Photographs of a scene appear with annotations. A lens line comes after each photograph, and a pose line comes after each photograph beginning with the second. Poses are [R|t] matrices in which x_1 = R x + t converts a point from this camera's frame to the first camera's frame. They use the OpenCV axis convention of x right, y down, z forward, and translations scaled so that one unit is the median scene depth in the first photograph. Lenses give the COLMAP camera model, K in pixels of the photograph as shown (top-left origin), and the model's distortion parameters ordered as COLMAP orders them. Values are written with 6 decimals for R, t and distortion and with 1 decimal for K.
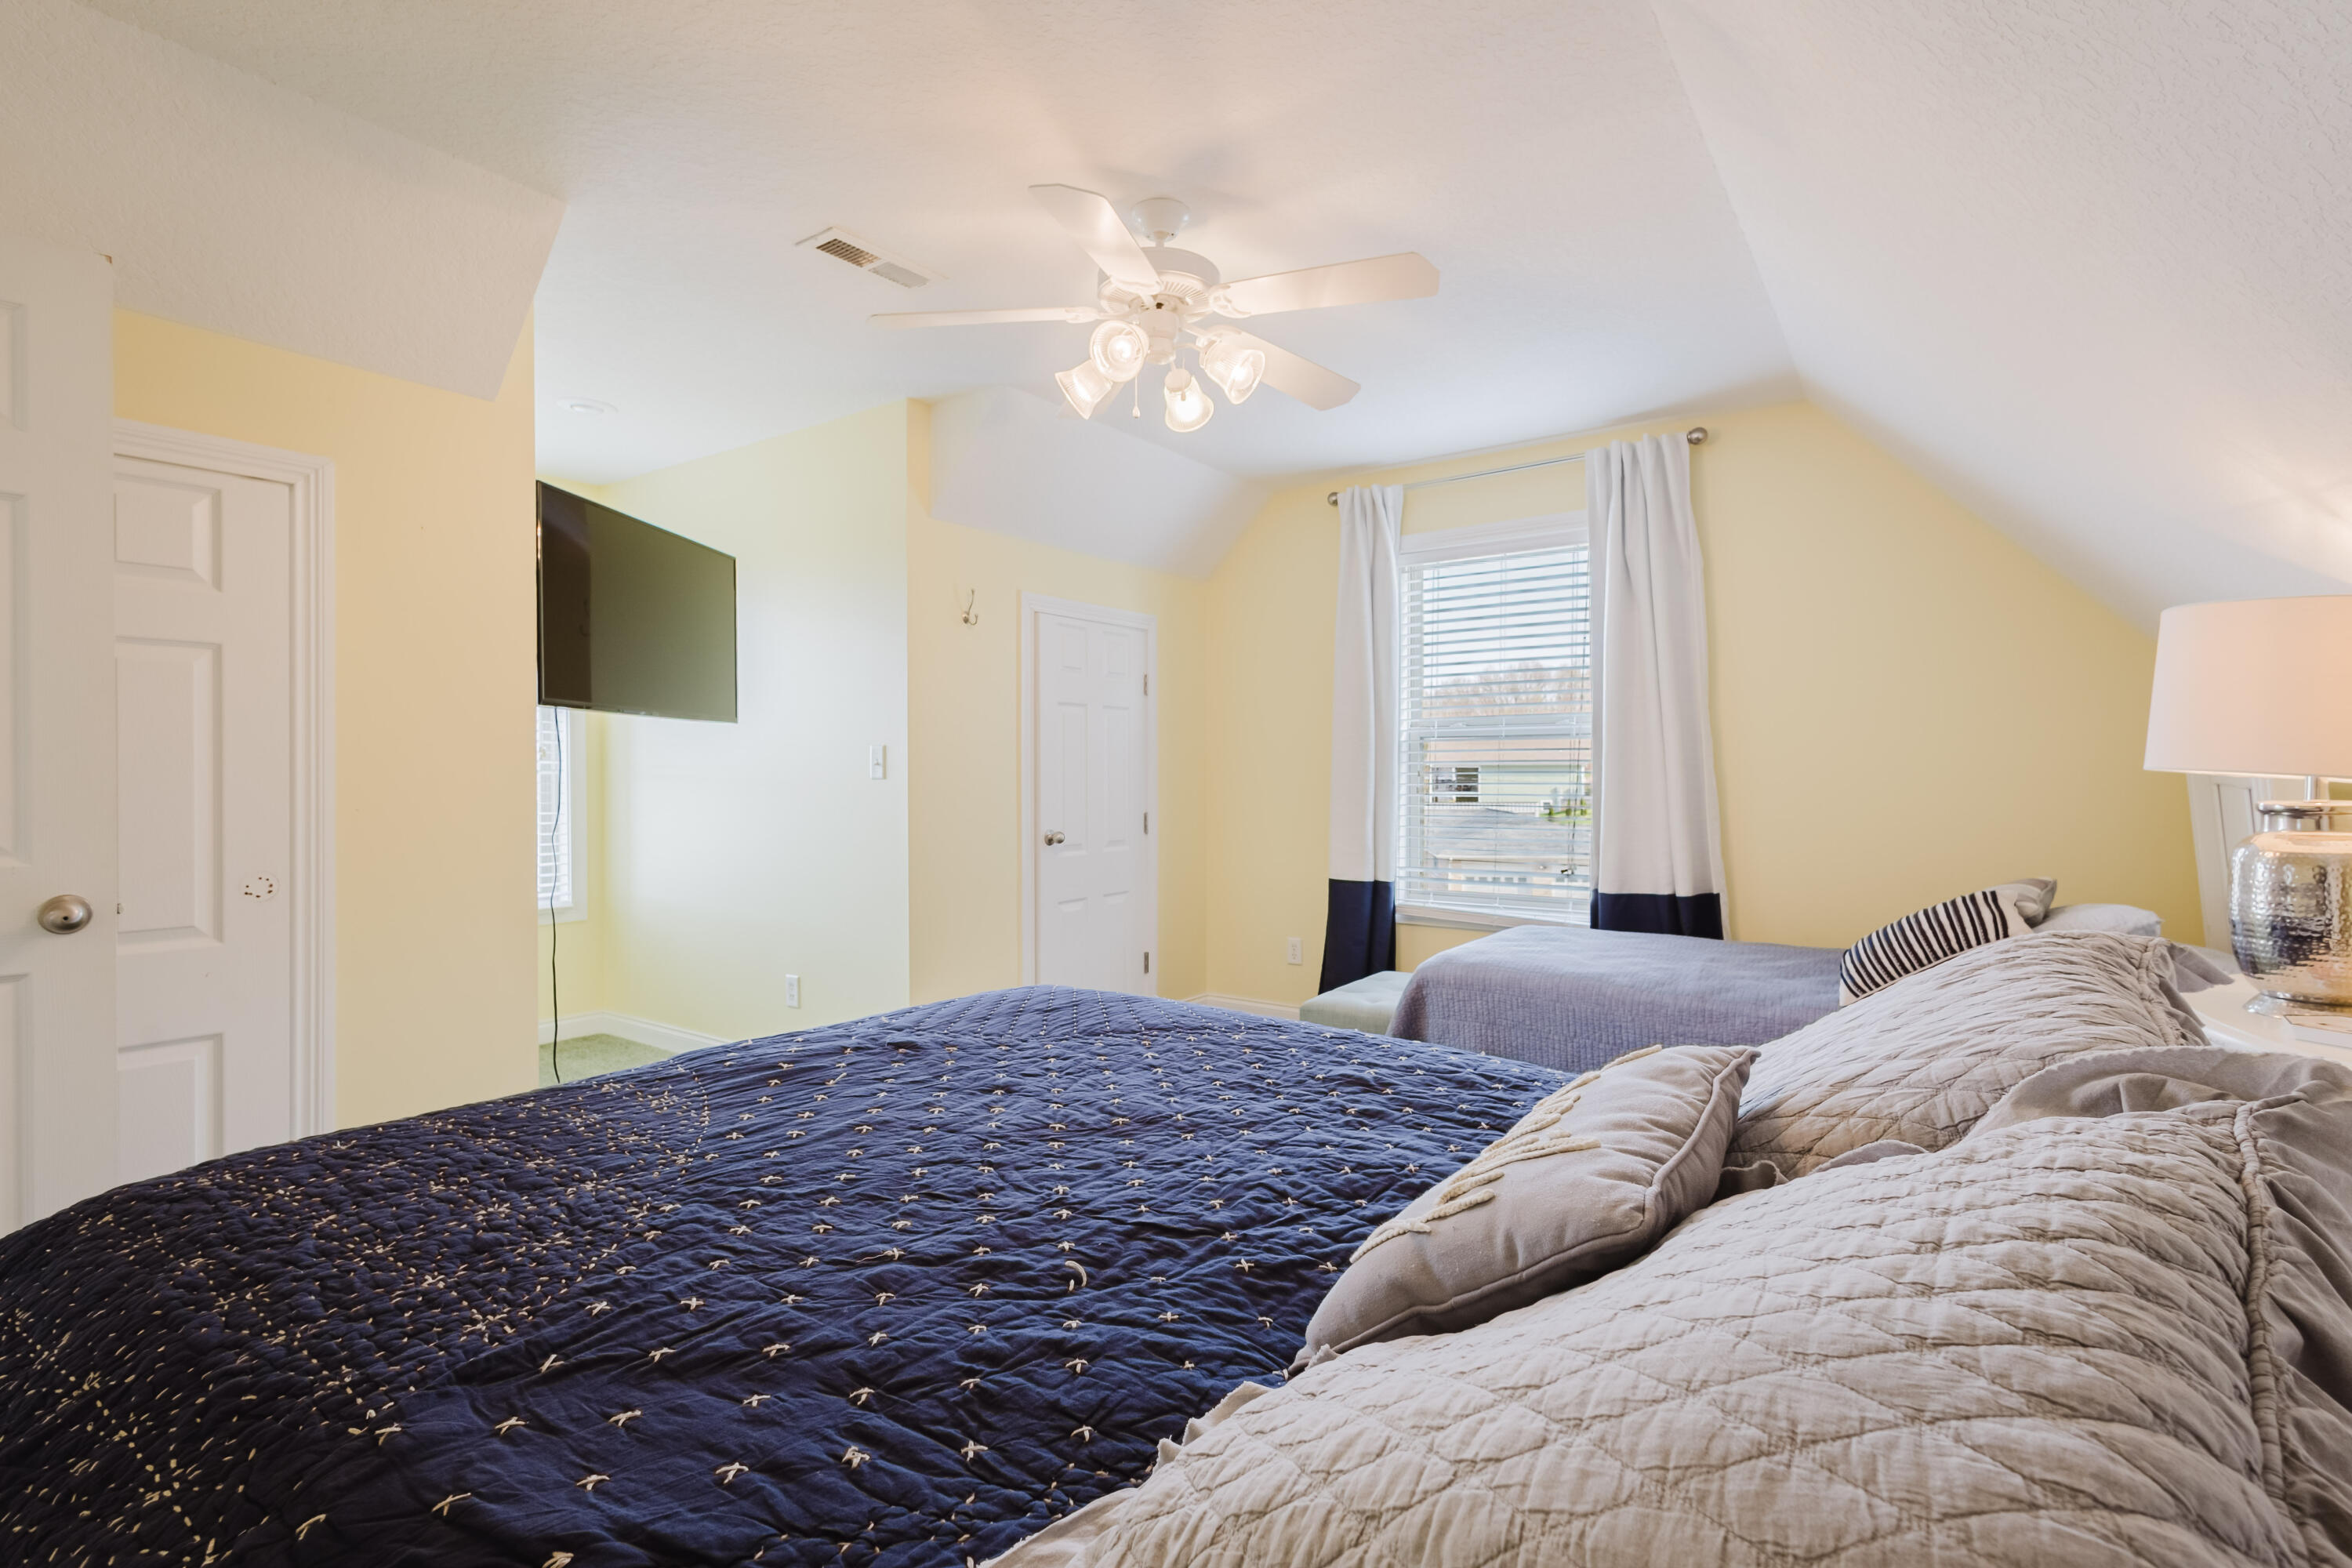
lens RADIAL K [[1083.5, 0, 1173.8], [0, 1083.5, 776.7], [0, 0, 1]] dist [0.000253, -0.001017]
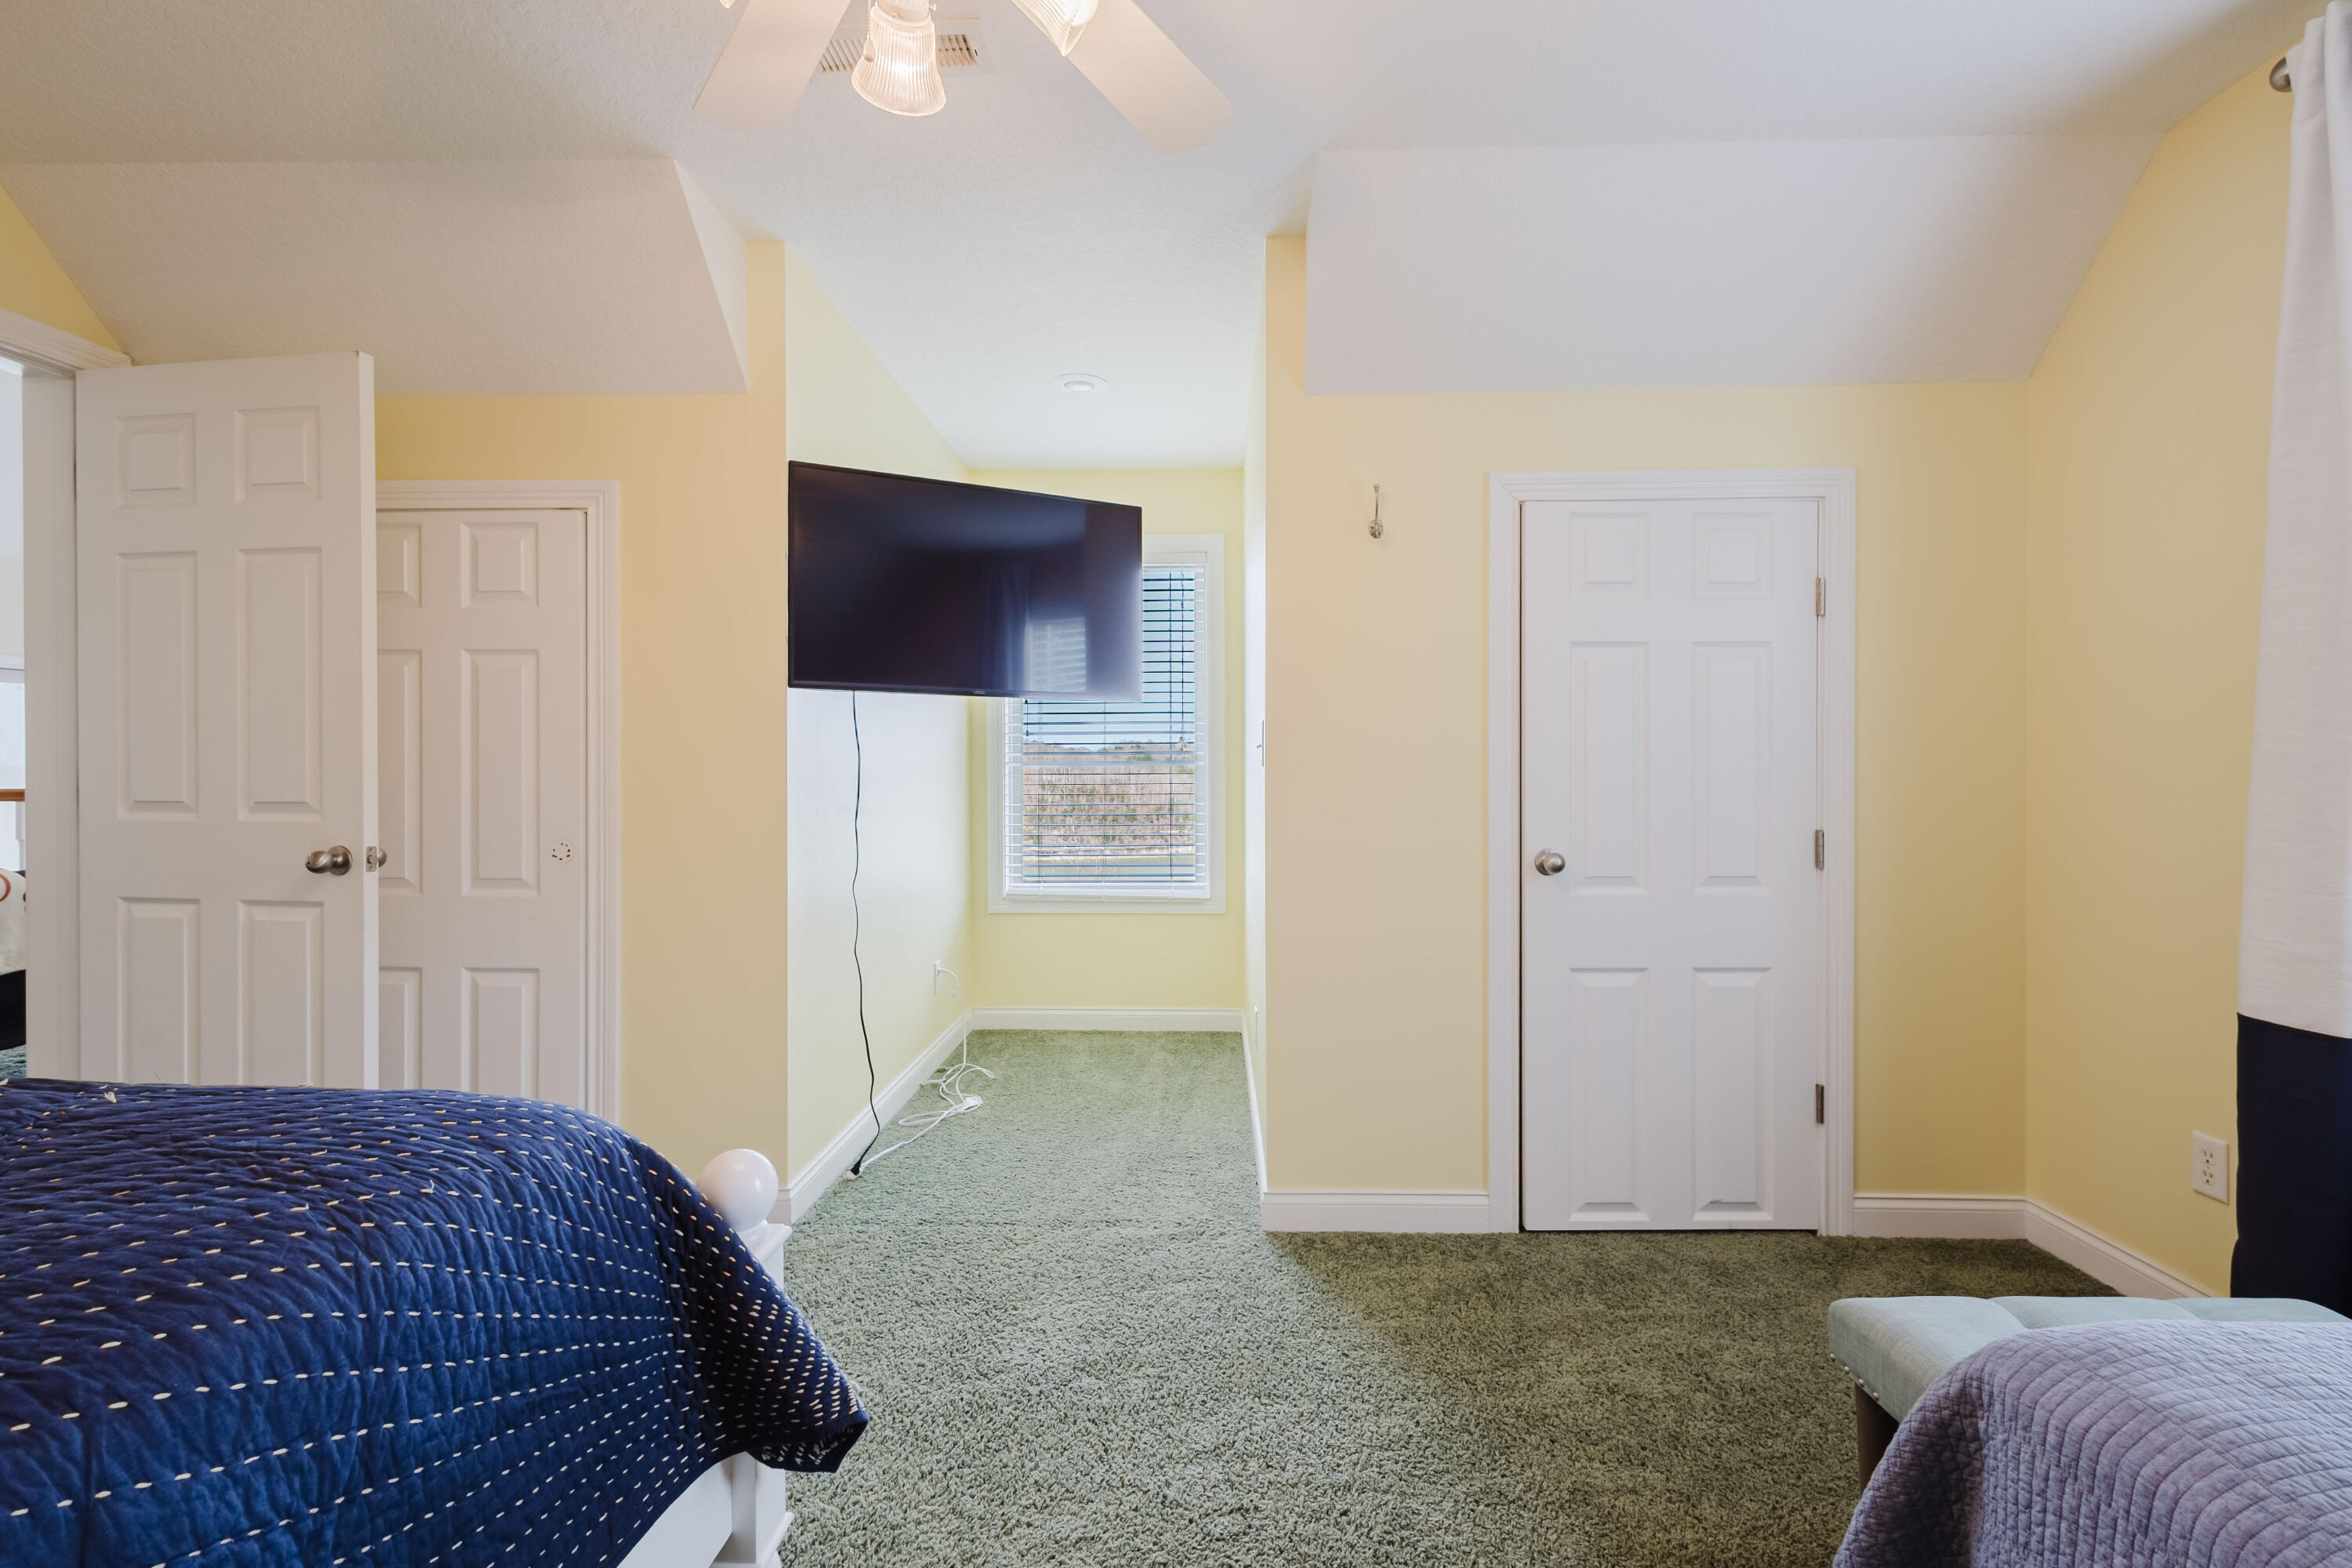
lens RADIAL K [[1083.5, 0, 1176.9], [0, 1083.5, 782.9], [0, 0, 1]] dist [0.000253, -0.001017]
pose [[0.560255, 0.011514, -0.828240, 0.287166], [-0.005978, 0.999934, 0.009857, 0.005785], [0.828298, -0.000572, 0.560287, 0.489381]]
